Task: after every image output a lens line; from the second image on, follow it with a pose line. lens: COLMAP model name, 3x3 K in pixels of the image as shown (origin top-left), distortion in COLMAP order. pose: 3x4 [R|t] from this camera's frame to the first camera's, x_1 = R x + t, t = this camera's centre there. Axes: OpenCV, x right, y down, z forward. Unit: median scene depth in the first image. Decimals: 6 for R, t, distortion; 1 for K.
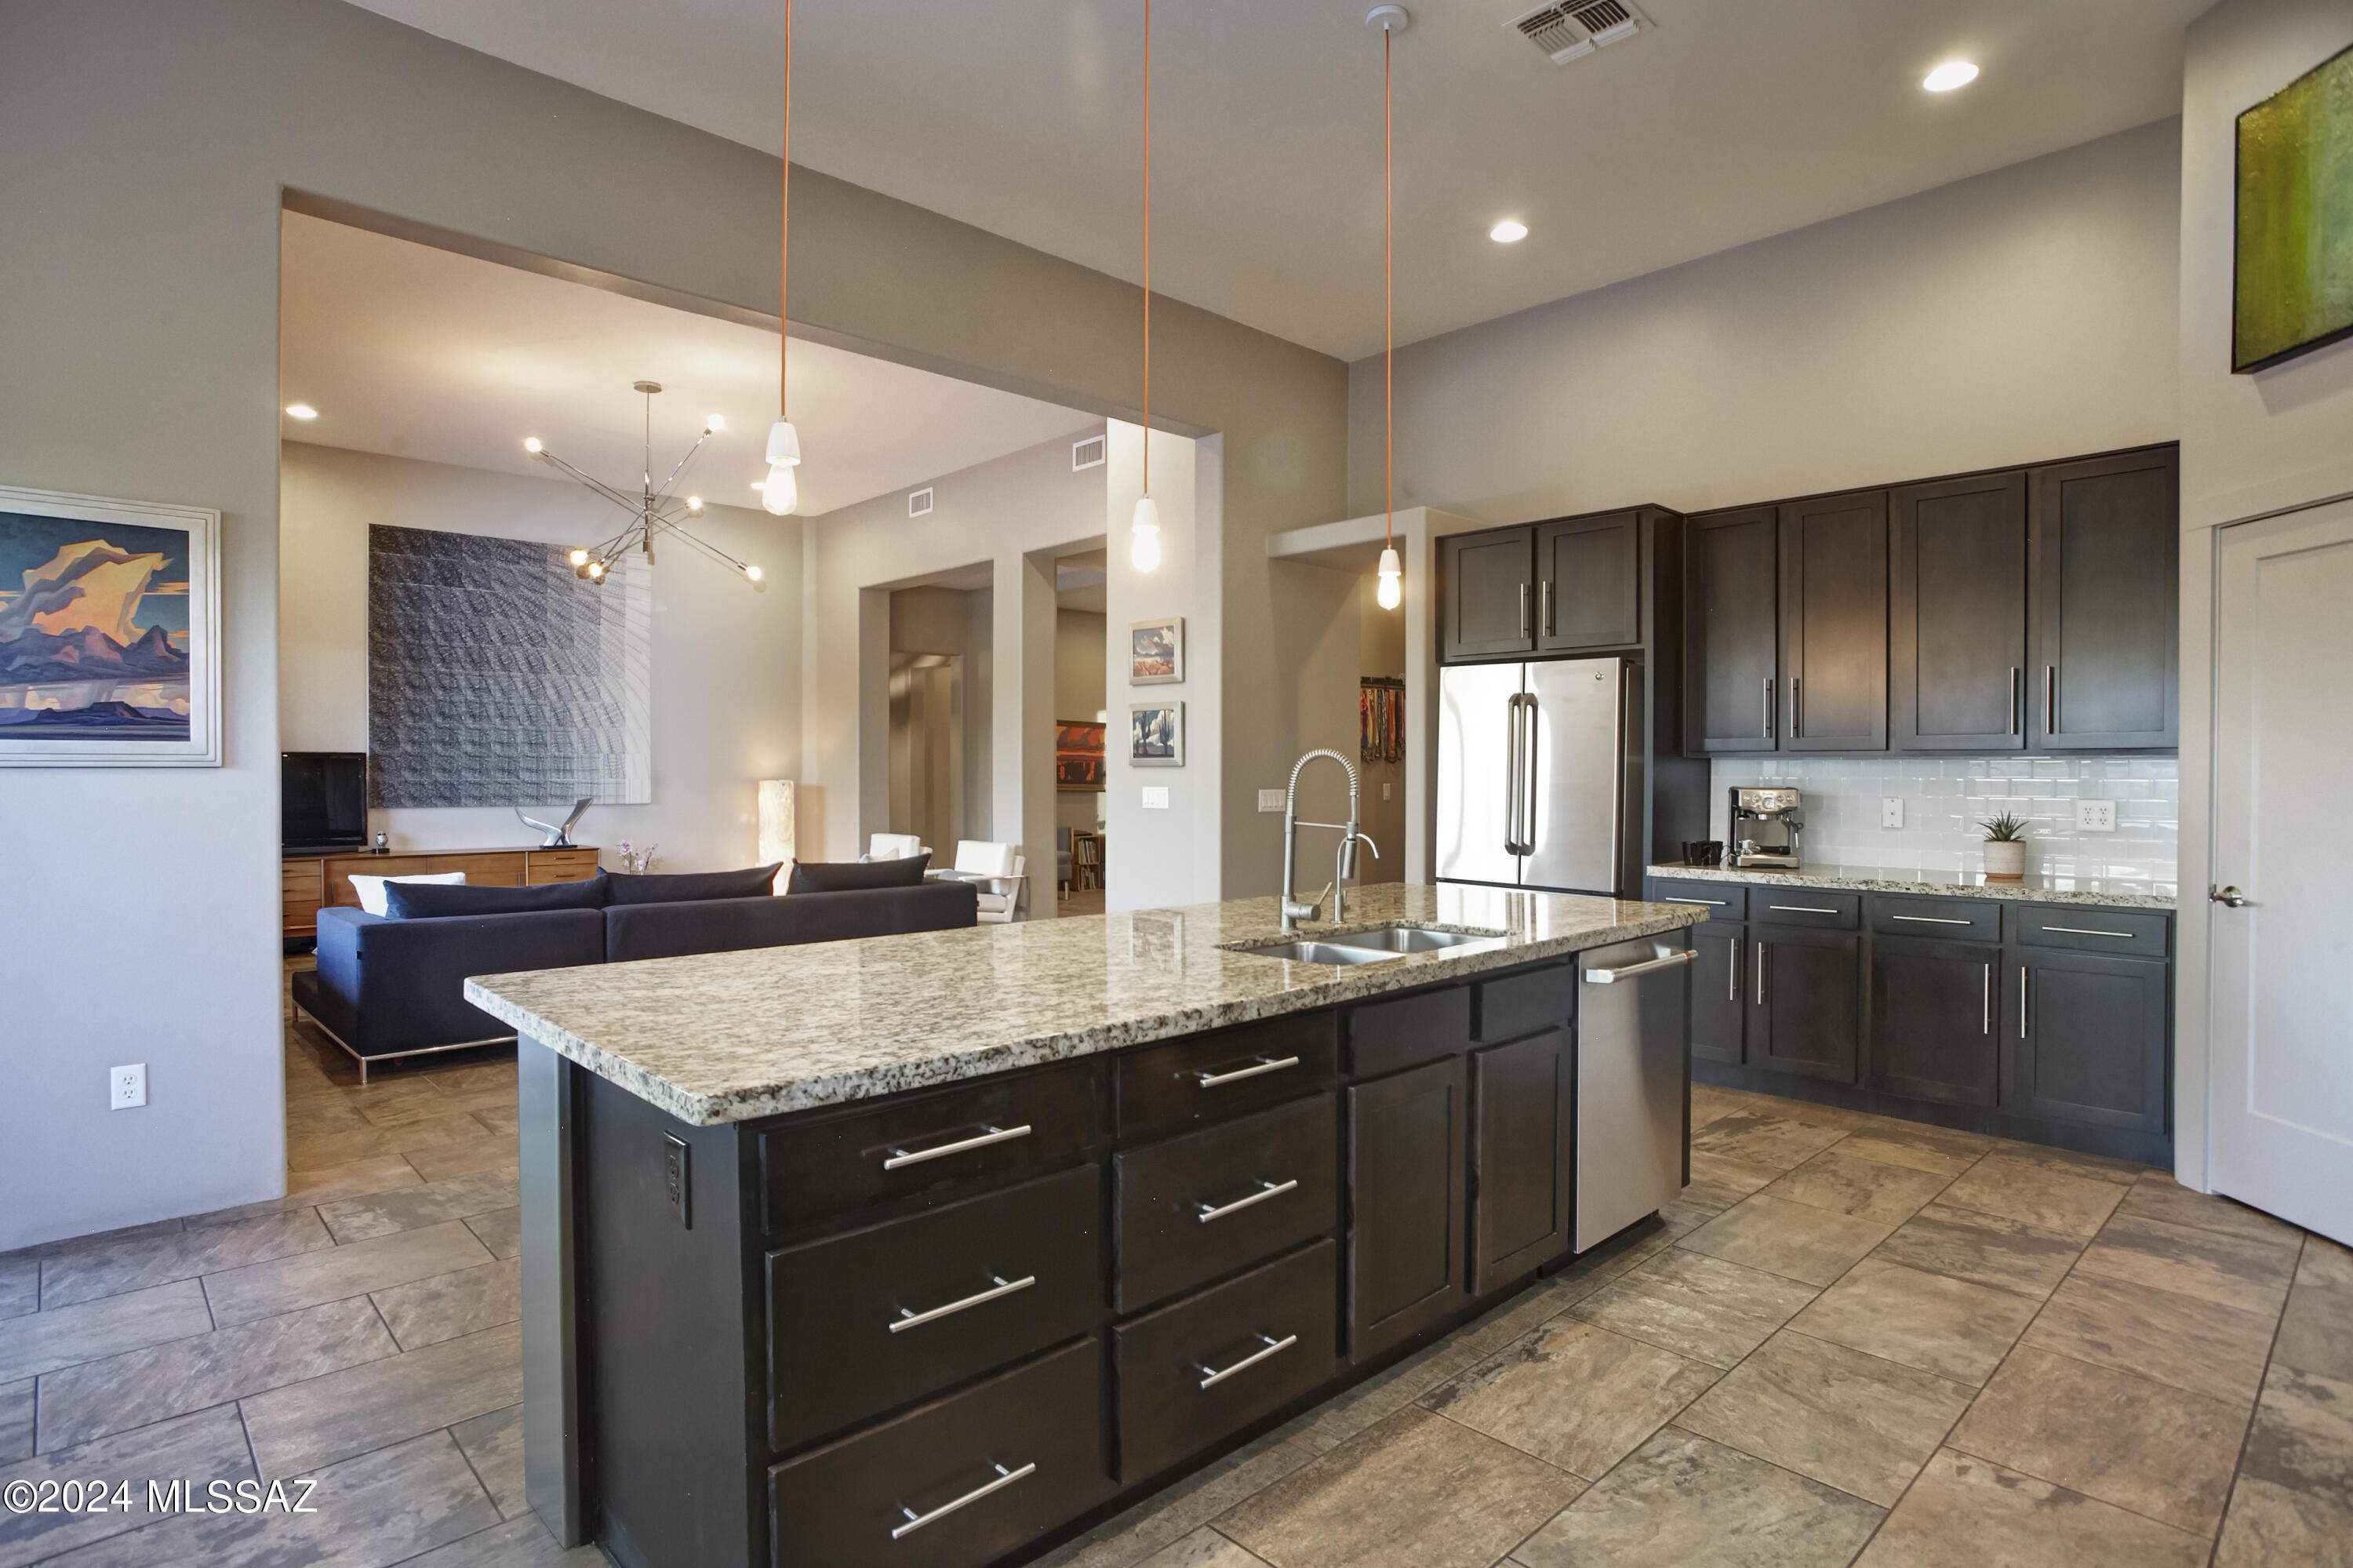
lens RADIAL K [[1242.2, 0, 1162.5], [0, 1242.2, 779.3], [0, 0, 1]] dist [-0.068035, 0.042559]
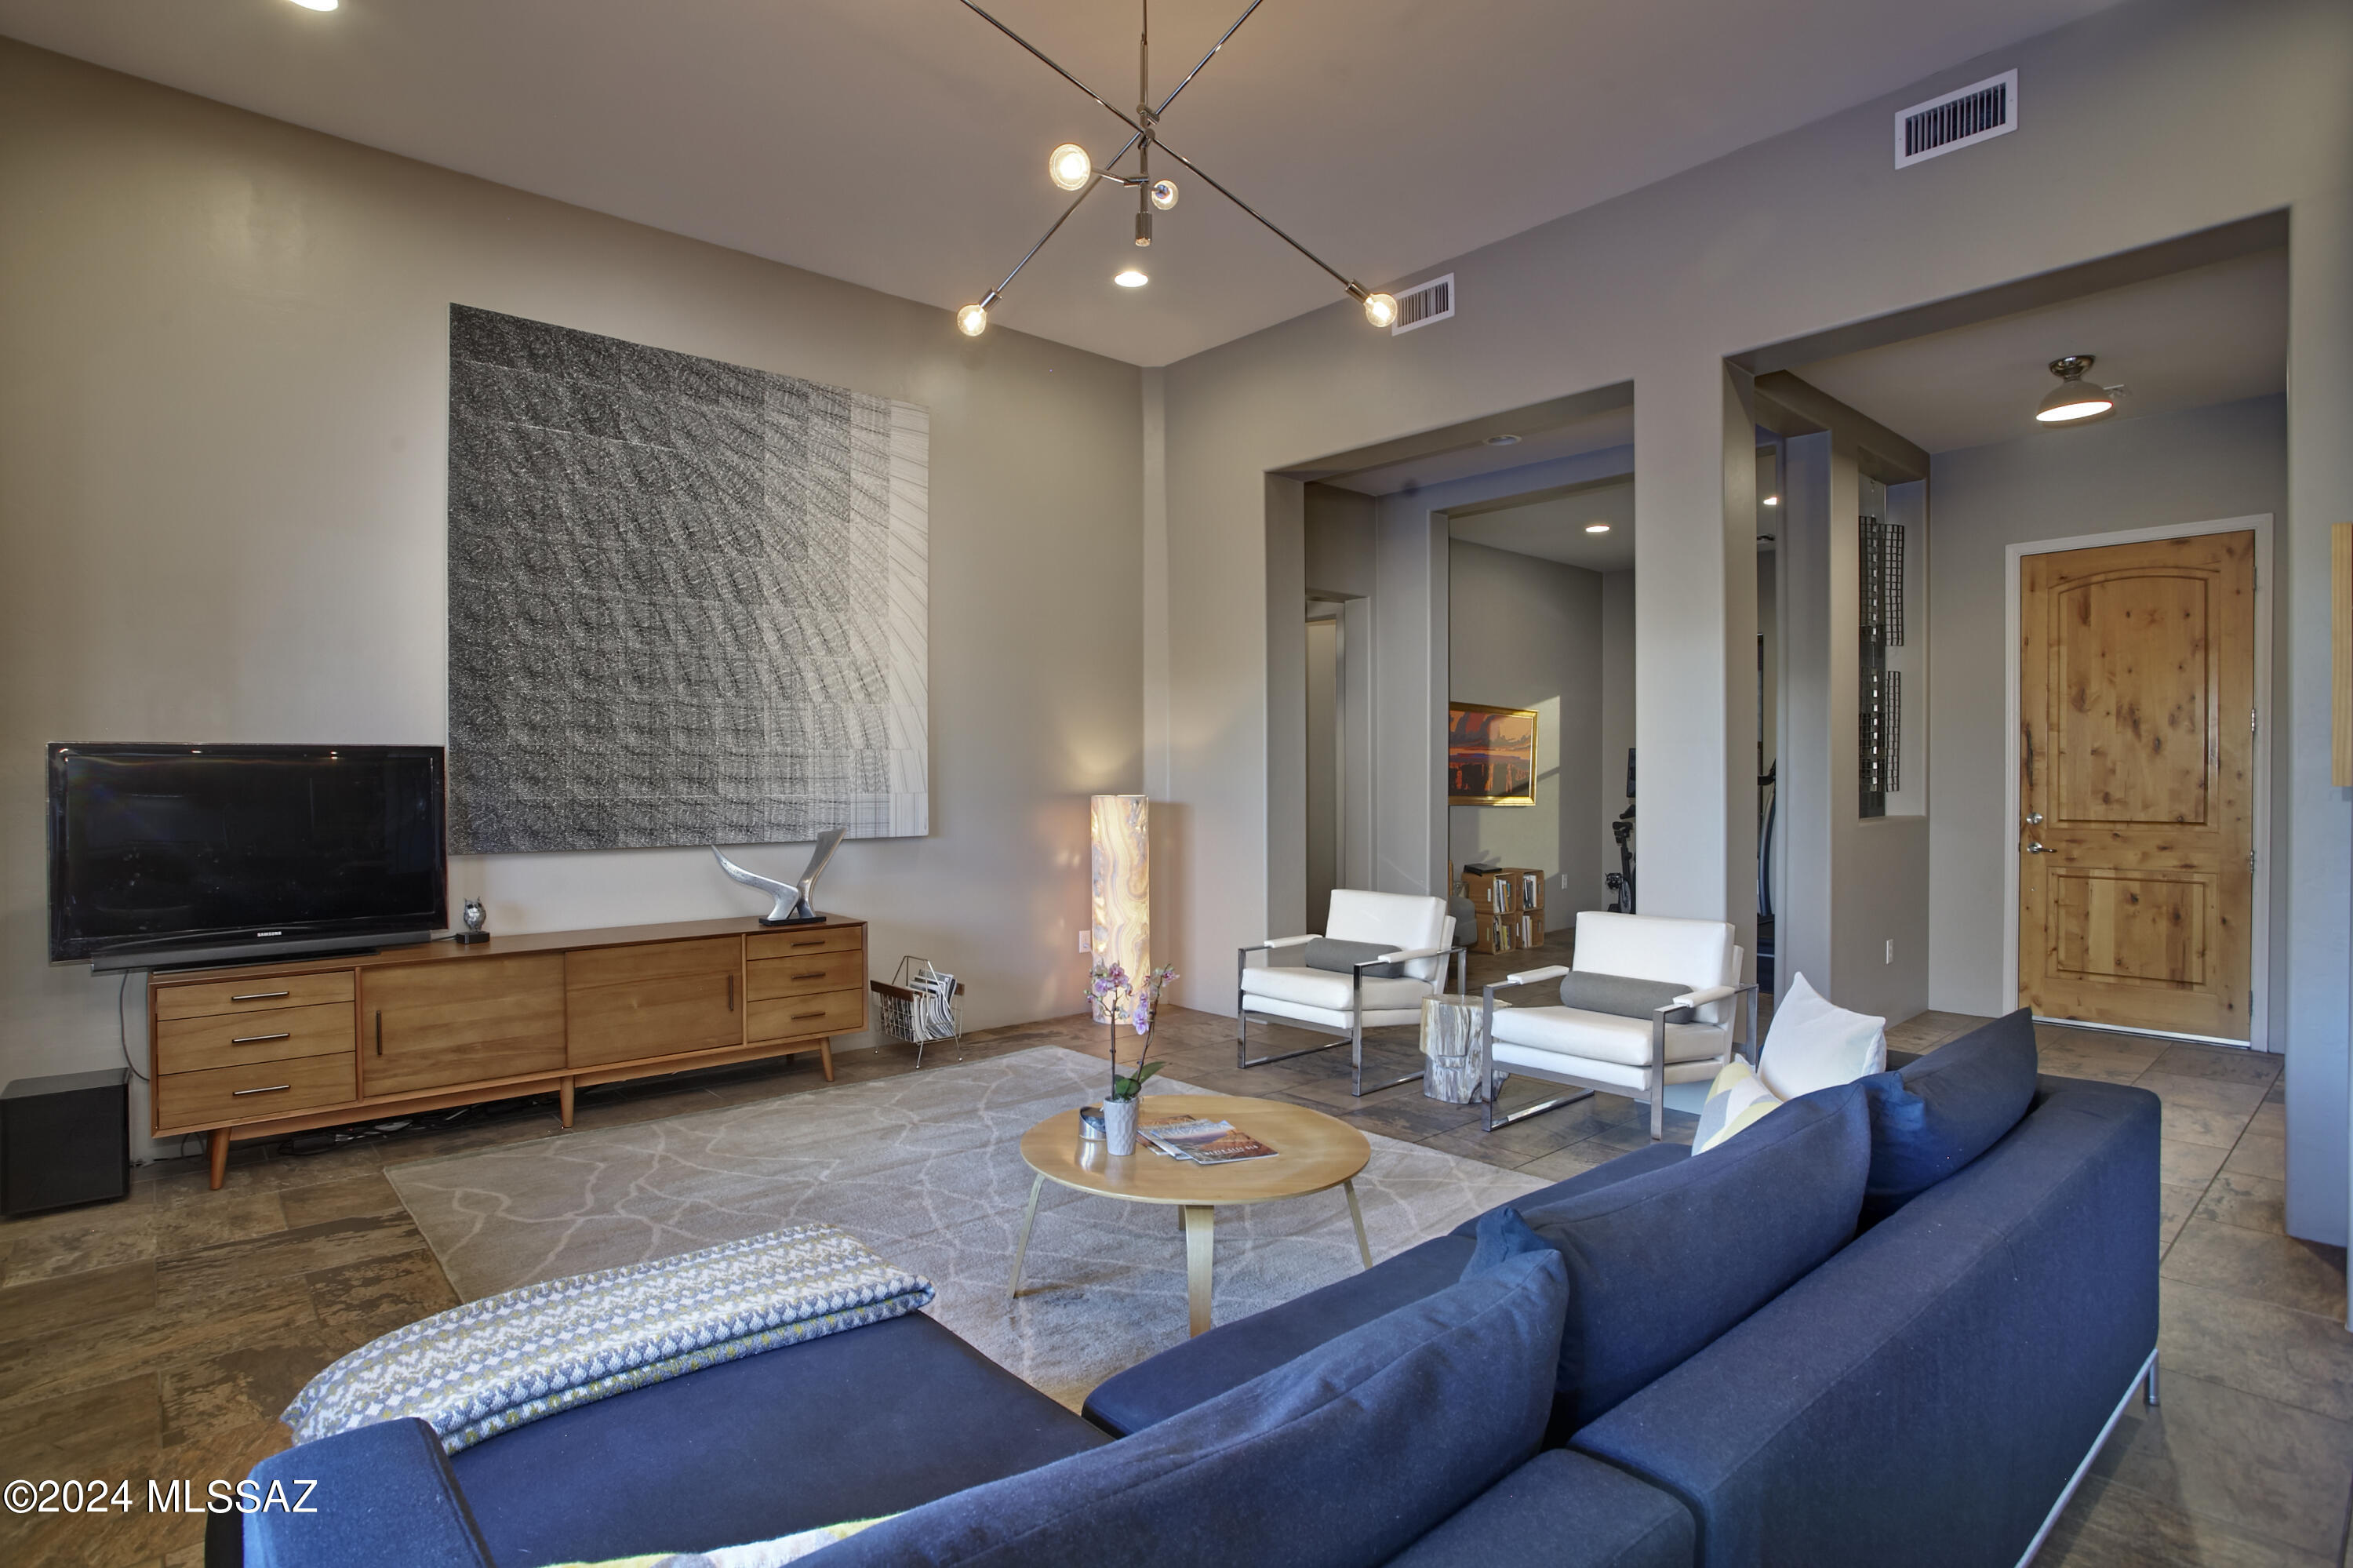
lens RADIAL K [[1204.0, 0, 1163.2], [0, 1204.0, 782.4], [0, 0, 1]] dist [-0.071266, 0.037552]
pose [[0.999420, -0.000337, -0.034055, -0.313255], [0.000453, 0.999994, 0.003396, -0.007864], [0.034054, -0.003409, 0.999414, 0.480253]]
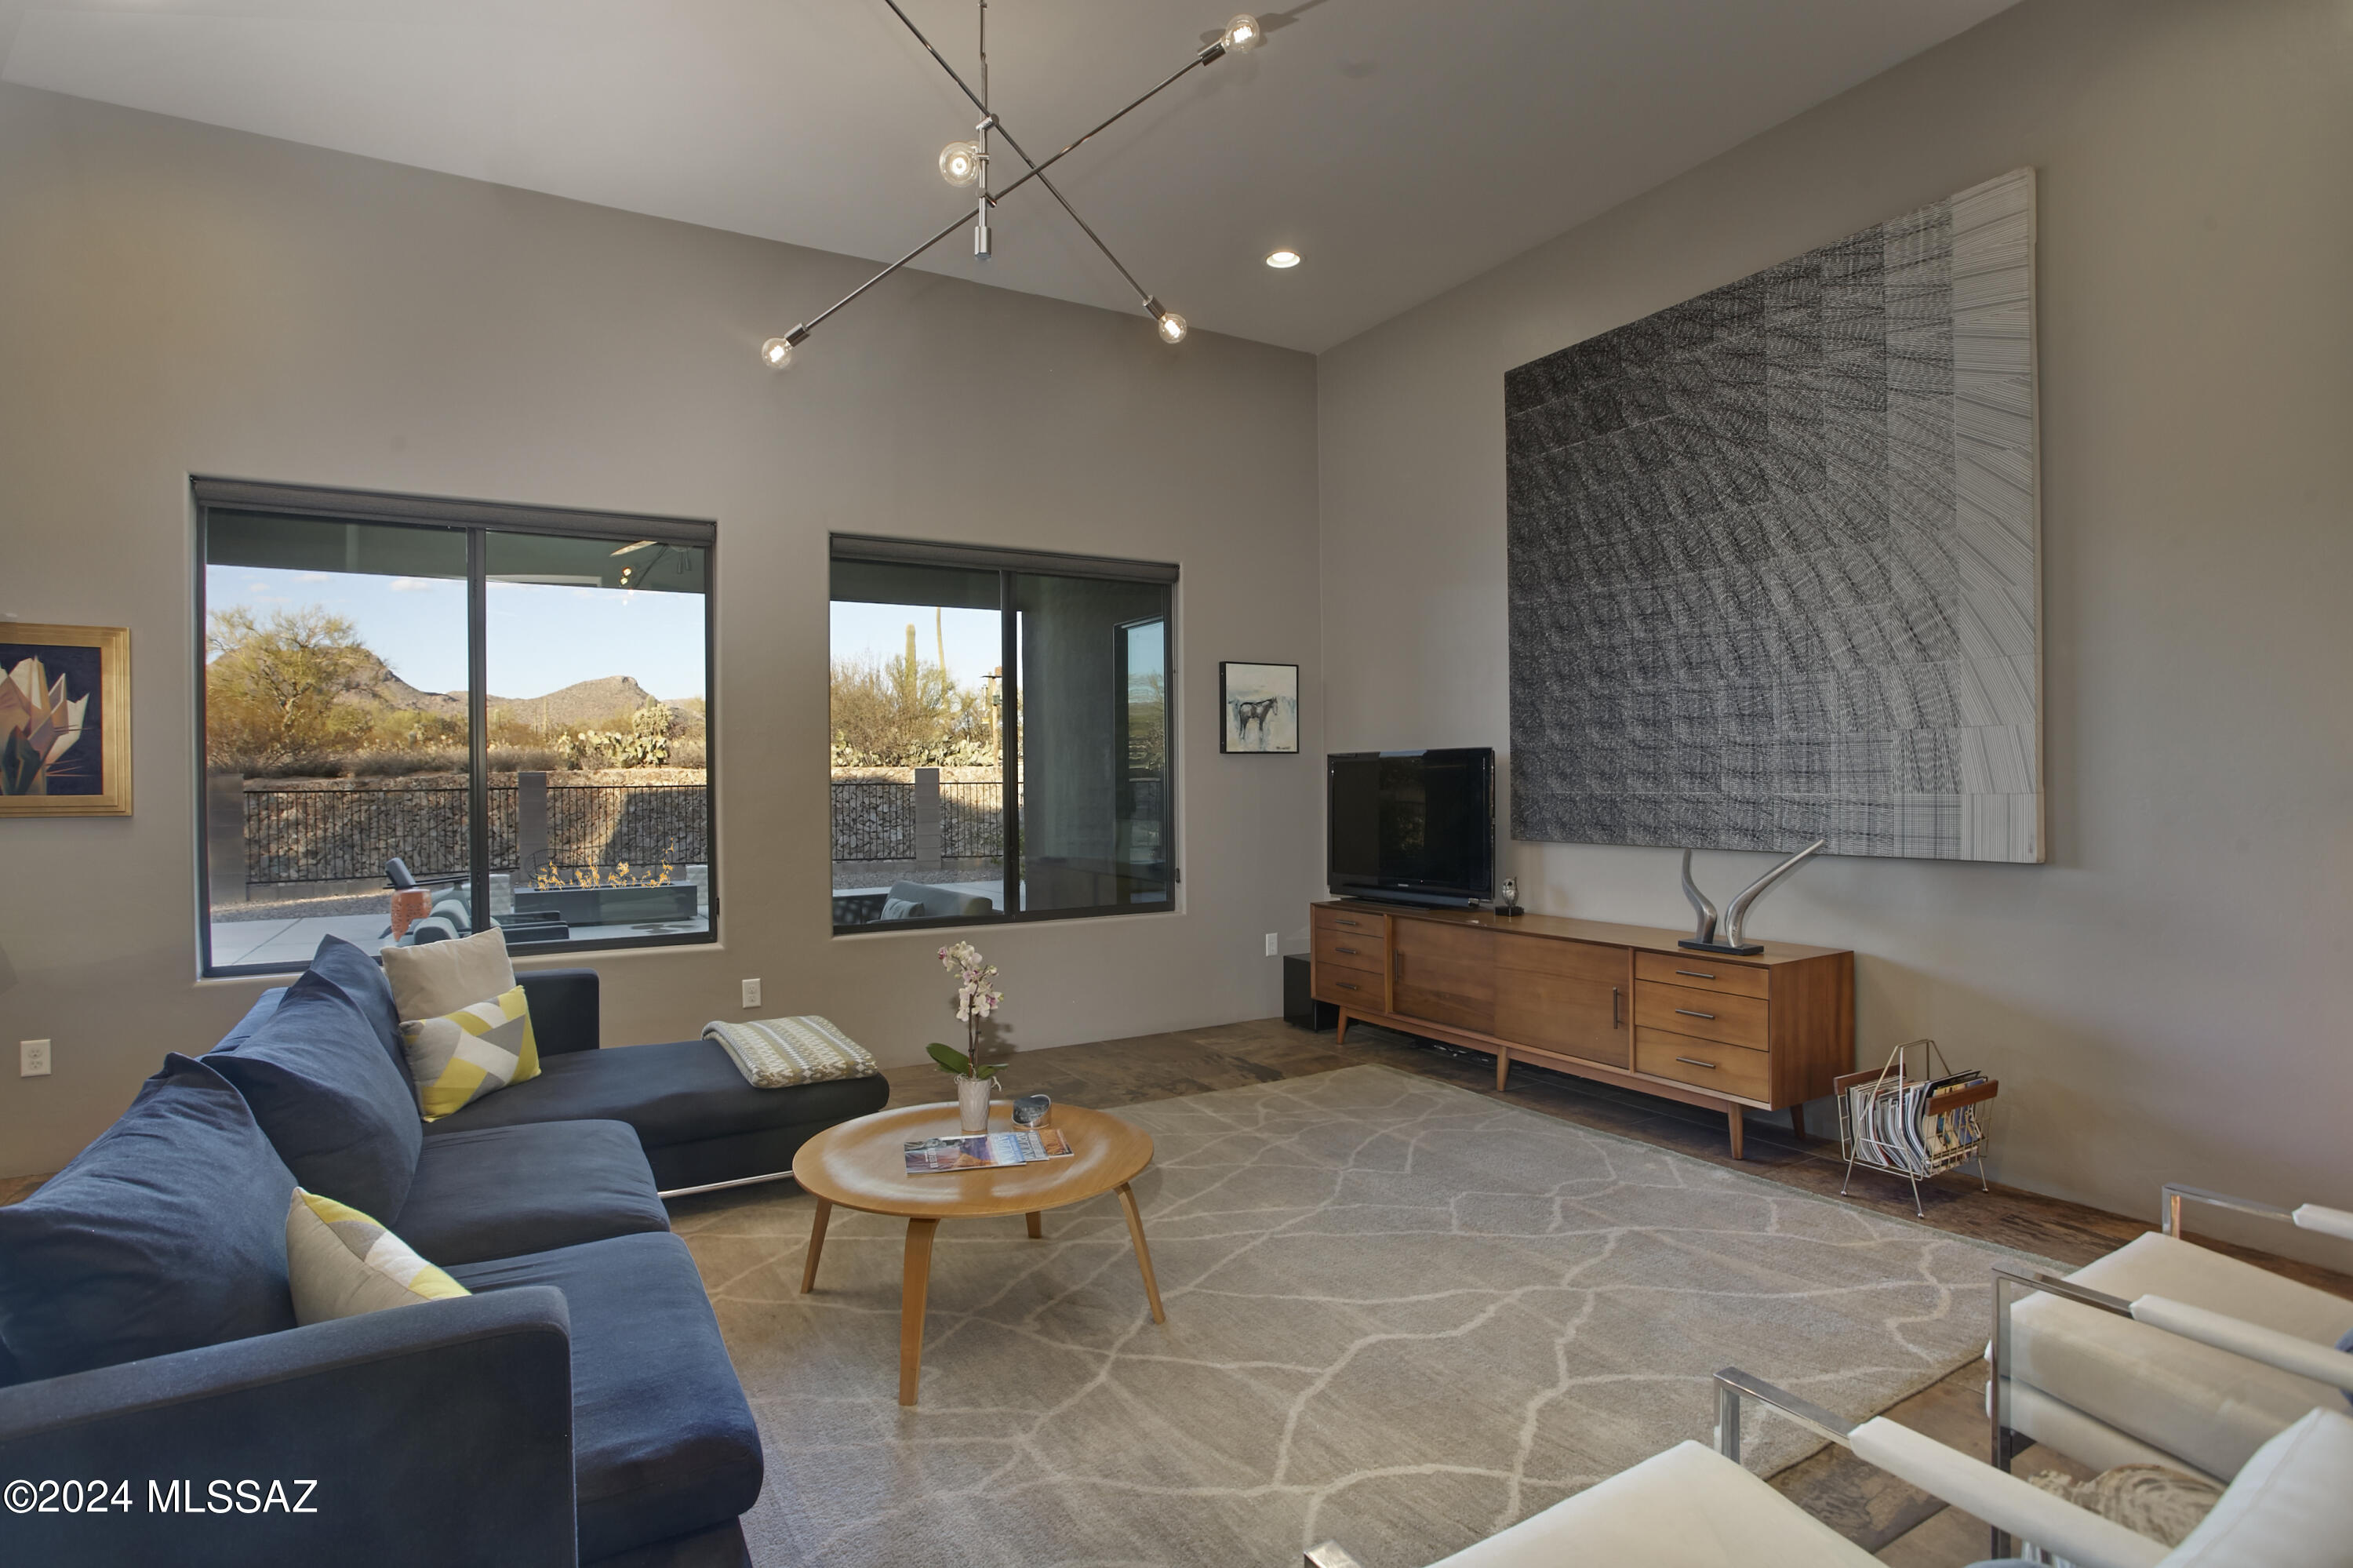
lens RADIAL K [[1204.0, 0, 1163.2], [0, 1204.0, 782.4], [0, 0, 1]] dist [-0.071266, 0.037552]
pose [[-0.244672, 0.006764, -0.969582, -0.028913], [0.008575, 0.999952, 0.004812, -0.008319], [0.969568, -0.007137, -0.244718, 0.917116]]
